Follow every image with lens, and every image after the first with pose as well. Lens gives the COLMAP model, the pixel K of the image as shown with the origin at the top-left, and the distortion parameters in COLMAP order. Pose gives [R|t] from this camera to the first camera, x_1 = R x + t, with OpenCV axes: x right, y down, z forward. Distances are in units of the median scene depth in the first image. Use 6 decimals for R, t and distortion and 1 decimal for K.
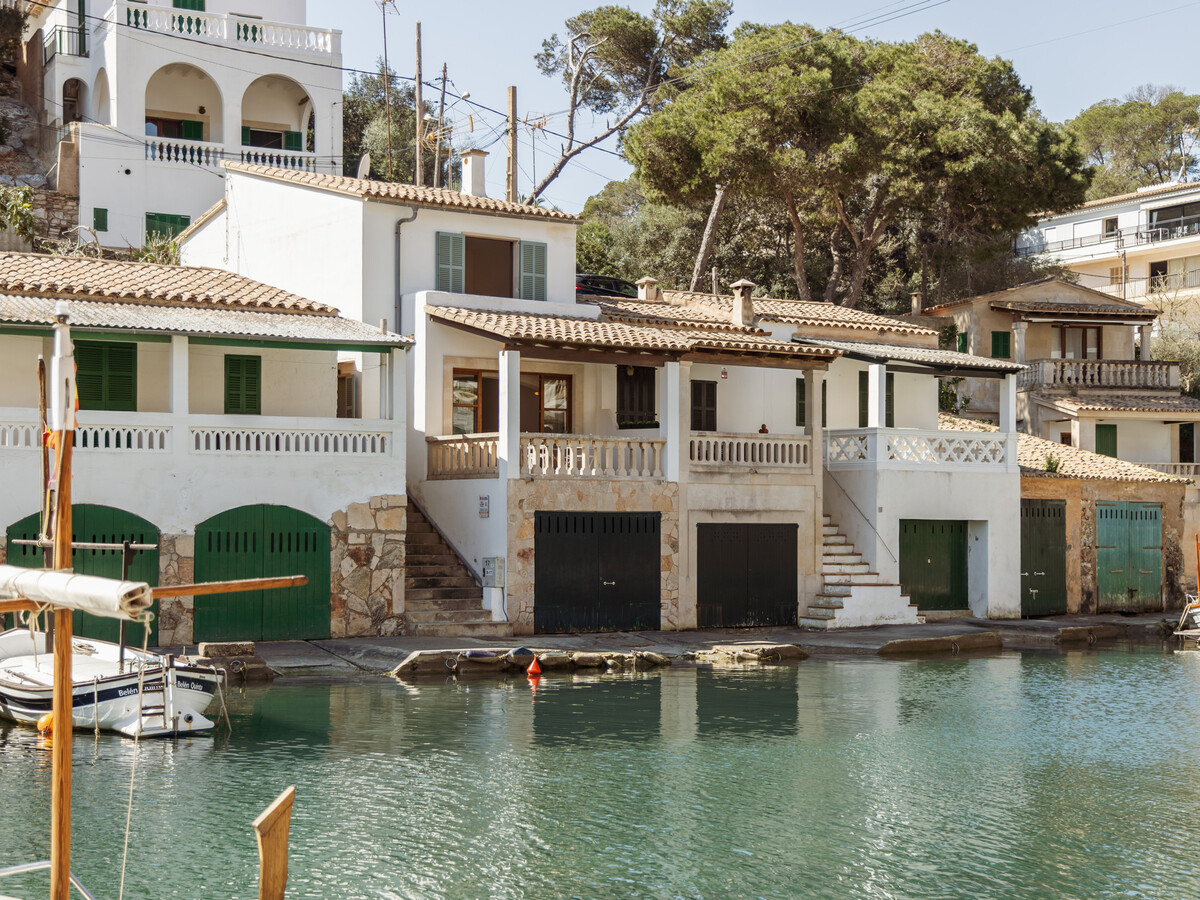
lens RADIAL K [[1882.2, 0, 559.2], [0, 1882.2, 482.0], [0, 0, 1]] dist [0.152789, 0.142752]
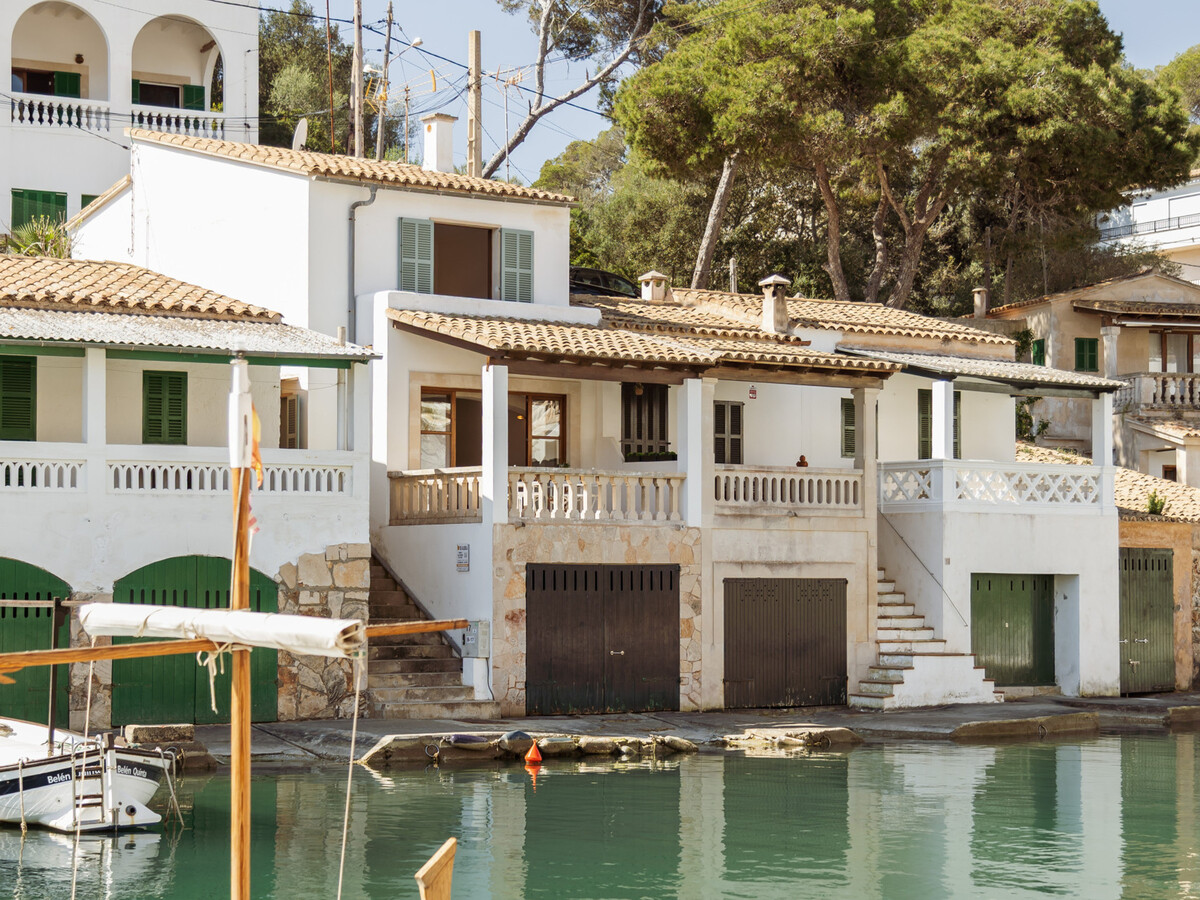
lens RADIAL K [[2462.5, 0, 539.5], [0, 2462.5, 496.2], [0, 0, 1]] dist [0.139266, 0.118907]
pose [[0.999837, -0.001434, 0.017980, -0.024337], [0.001671, 0.999912, -0.013162, 0.000437], [-0.017960, 0.013190, 0.999752, -0.053805]]
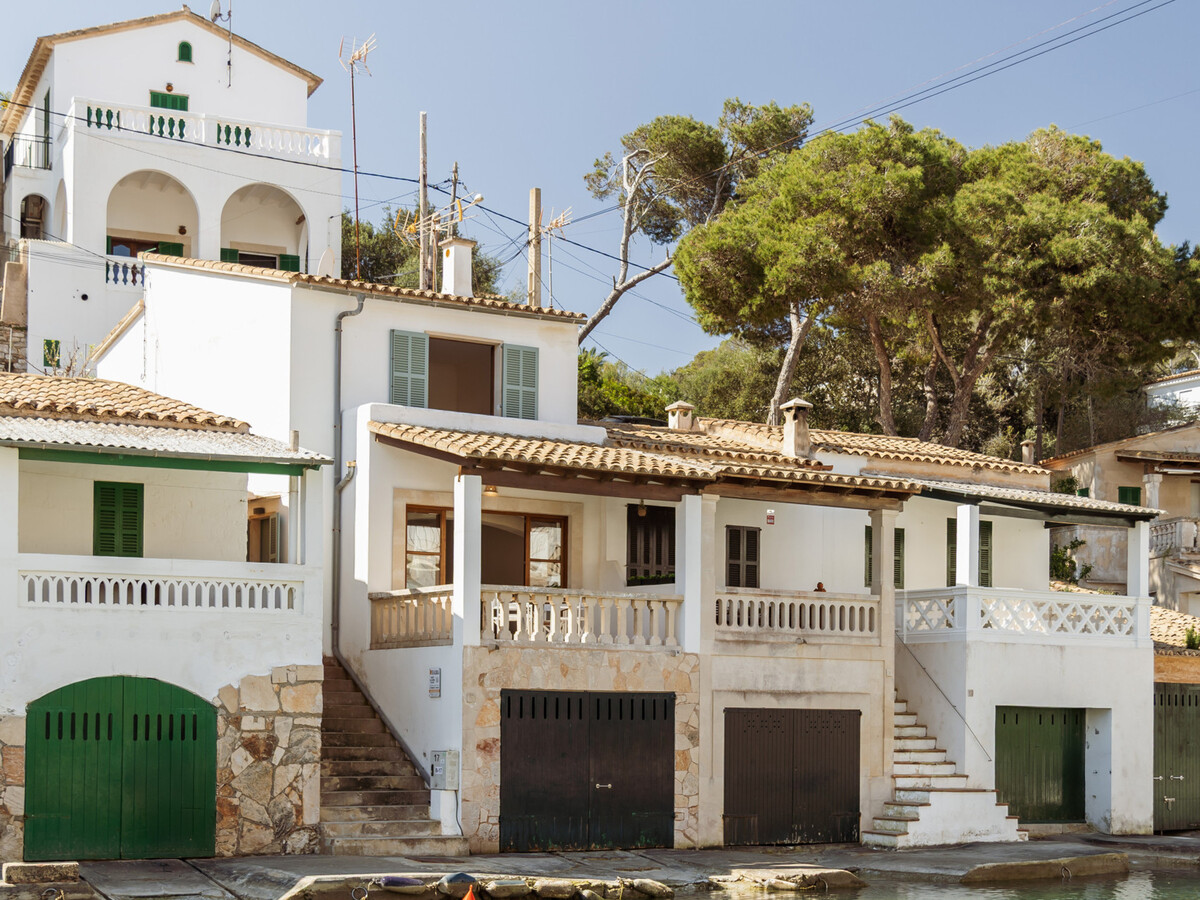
lens RADIAL K [[1950.7, 0, 563.2], [0, 1950.7, 690.5], [0, 0, 1]] dist [0.050331, 0.005840]
pose [[0.998578, 0.004231, -0.053142, 0.049160], [-0.004063, 0.999986, 0.003263, 0.012334], [0.053155, -0.003042, 0.998582, 0.207568]]
